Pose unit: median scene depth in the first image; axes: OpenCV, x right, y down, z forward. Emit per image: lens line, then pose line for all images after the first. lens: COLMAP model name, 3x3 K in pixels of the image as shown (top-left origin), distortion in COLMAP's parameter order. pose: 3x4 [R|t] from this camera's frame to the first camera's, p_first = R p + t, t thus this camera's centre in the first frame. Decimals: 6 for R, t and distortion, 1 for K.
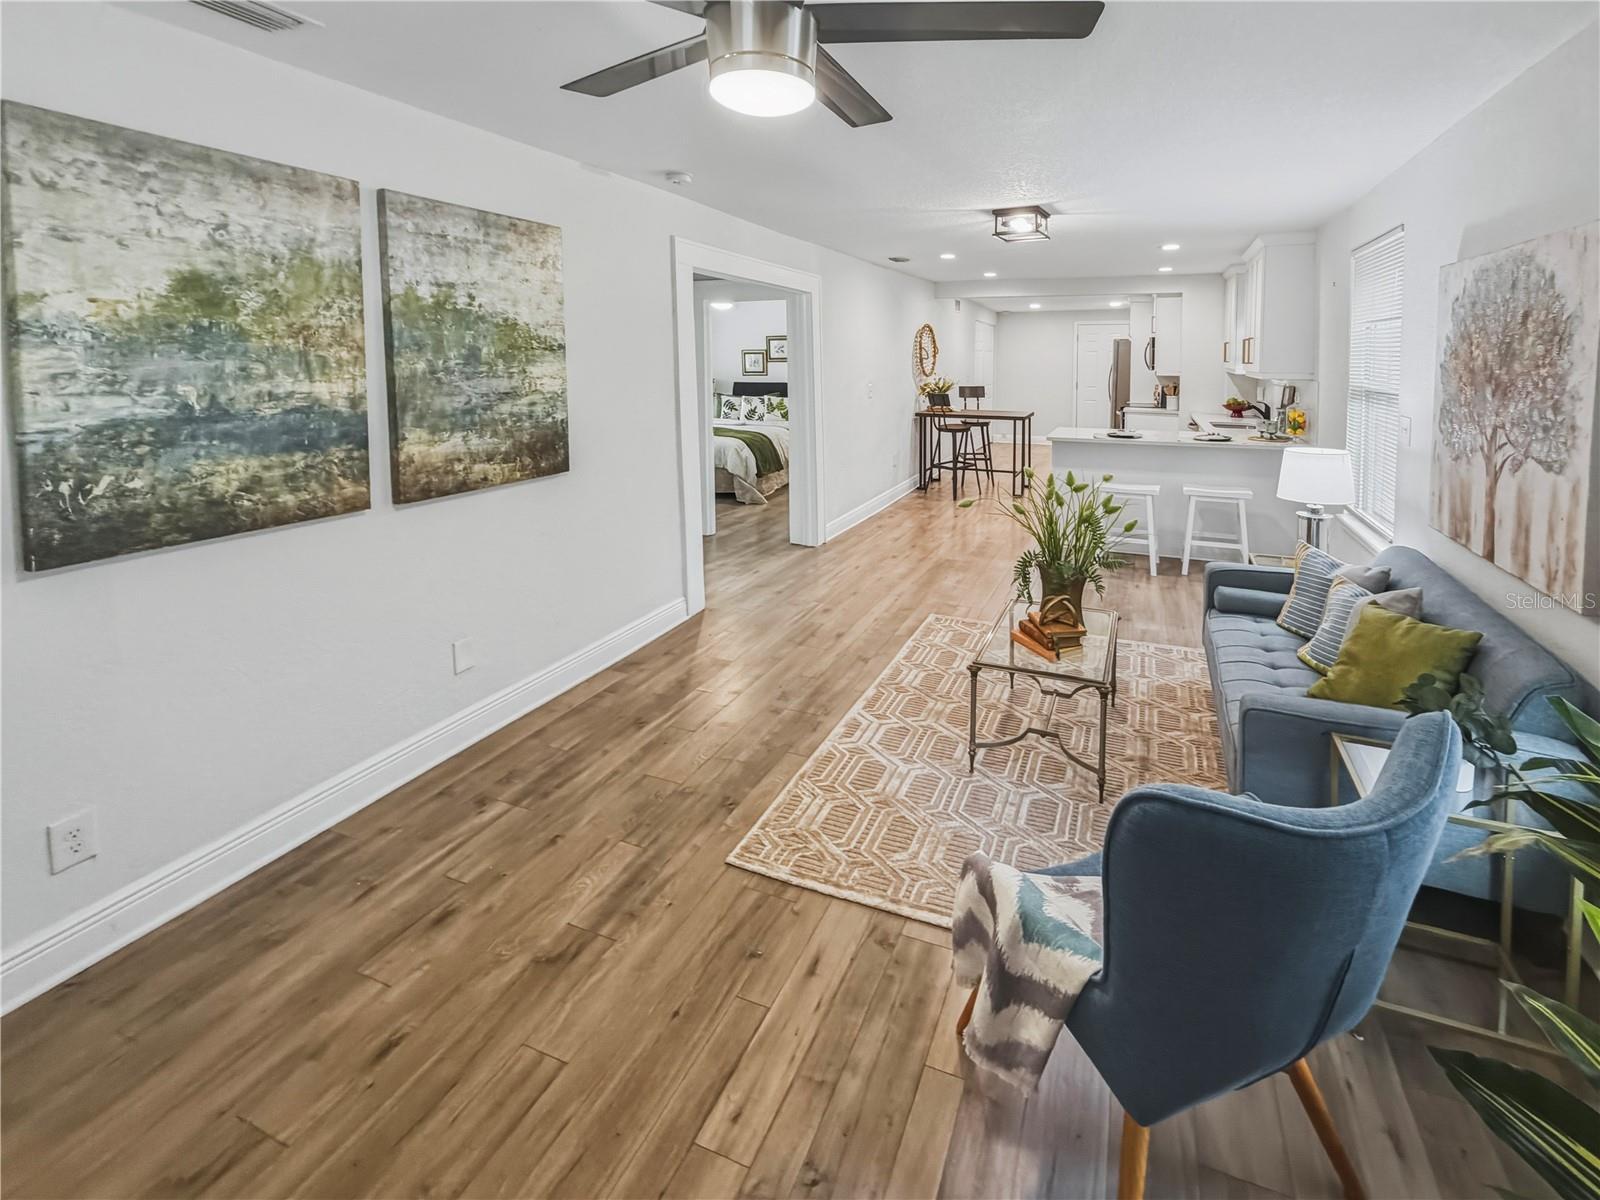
lens RADIAL K [[693.8, 0, 893.1], [0, 693.8, 439.1], [0, 0, 1]] dist [0.001093, -0.000085]
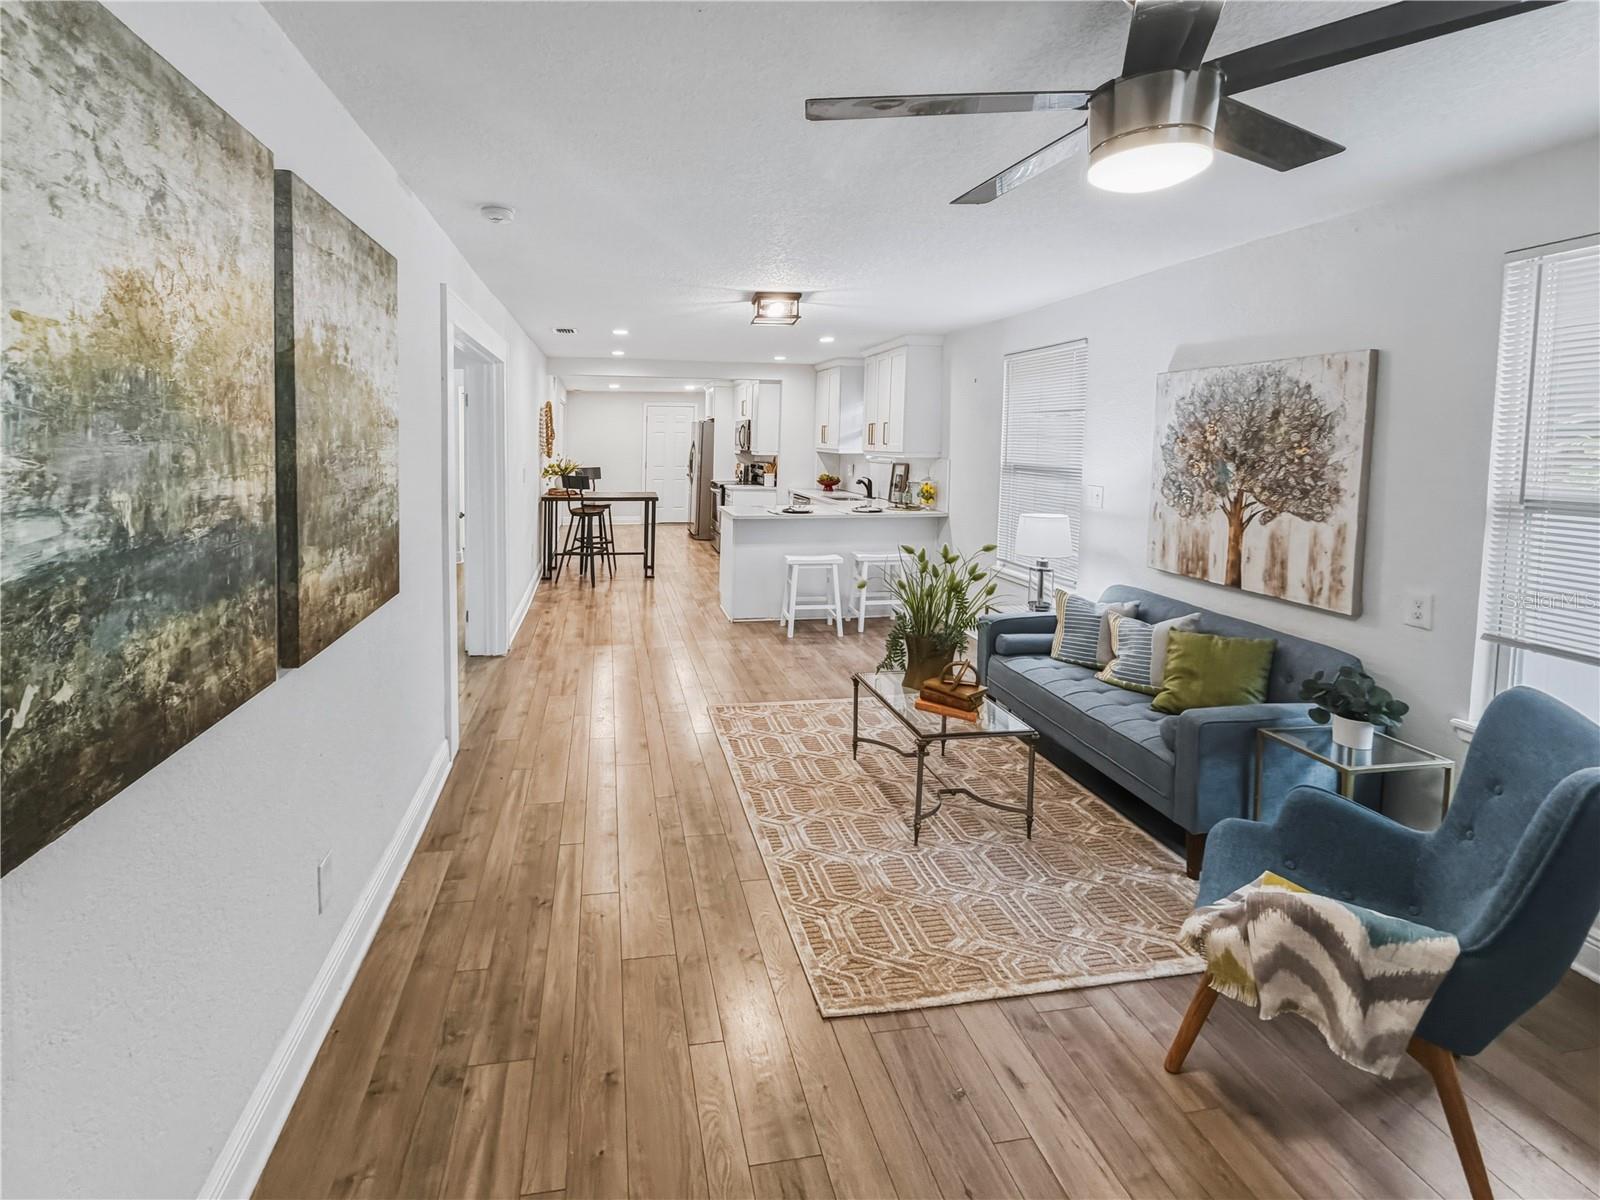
lens RADIAL K [[694.0, 0, 715.6], [0, 694.0, 510.0], [0, 0, 1]] dist [0.000533, 0.000178]
pose [[0.877776, -0.044897, 0.476963, -0.821698], [0.050718, 0.998713, 0.000670, -0.038190], [-0.476379, 0.023603, 0.878923, 0.310201]]
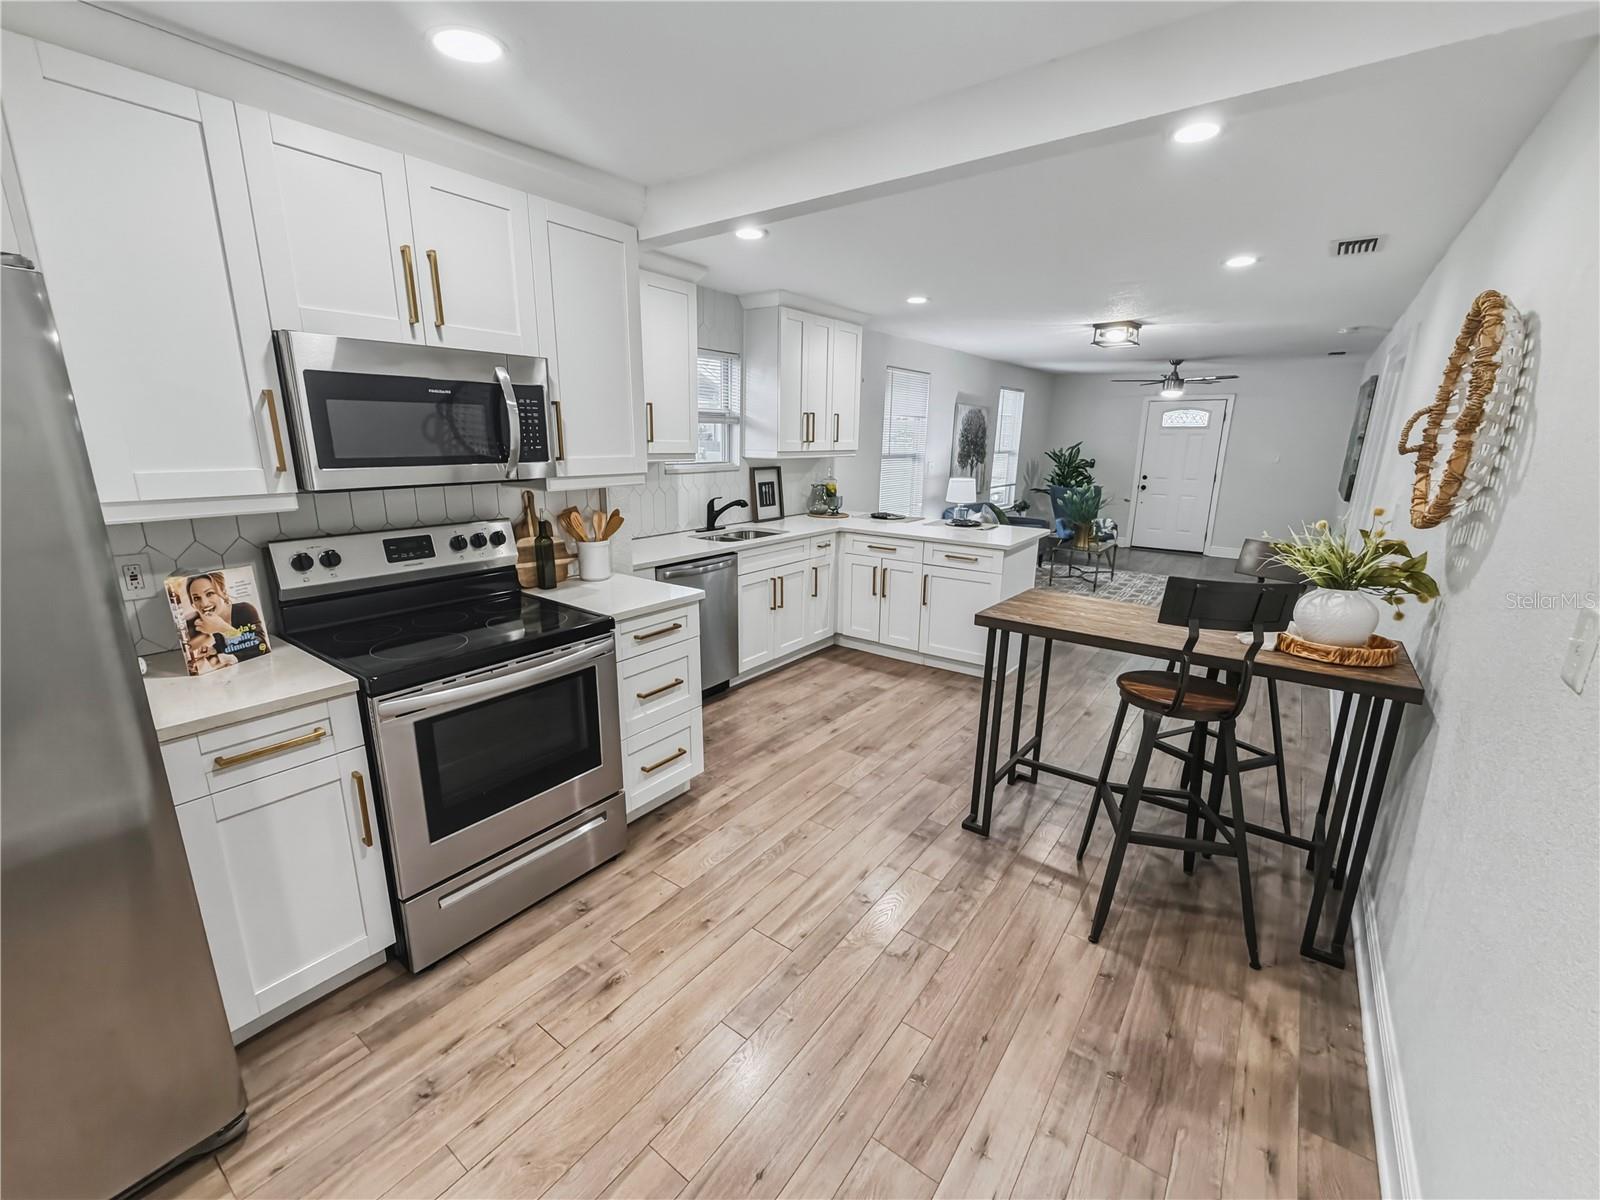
lens RADIAL K [[669.1, 0, 799.2], [0, 669.1, 601.9], [0, 0, 1]] dist [0.000123, -0.000197]
pose [[-0.957519, -0.083477, 0.276024, 0.797870], [0.019990, 0.935669, 0.352313, -0.630687], [-0.287677, 0.342864, -0.894252, 5.302218]]
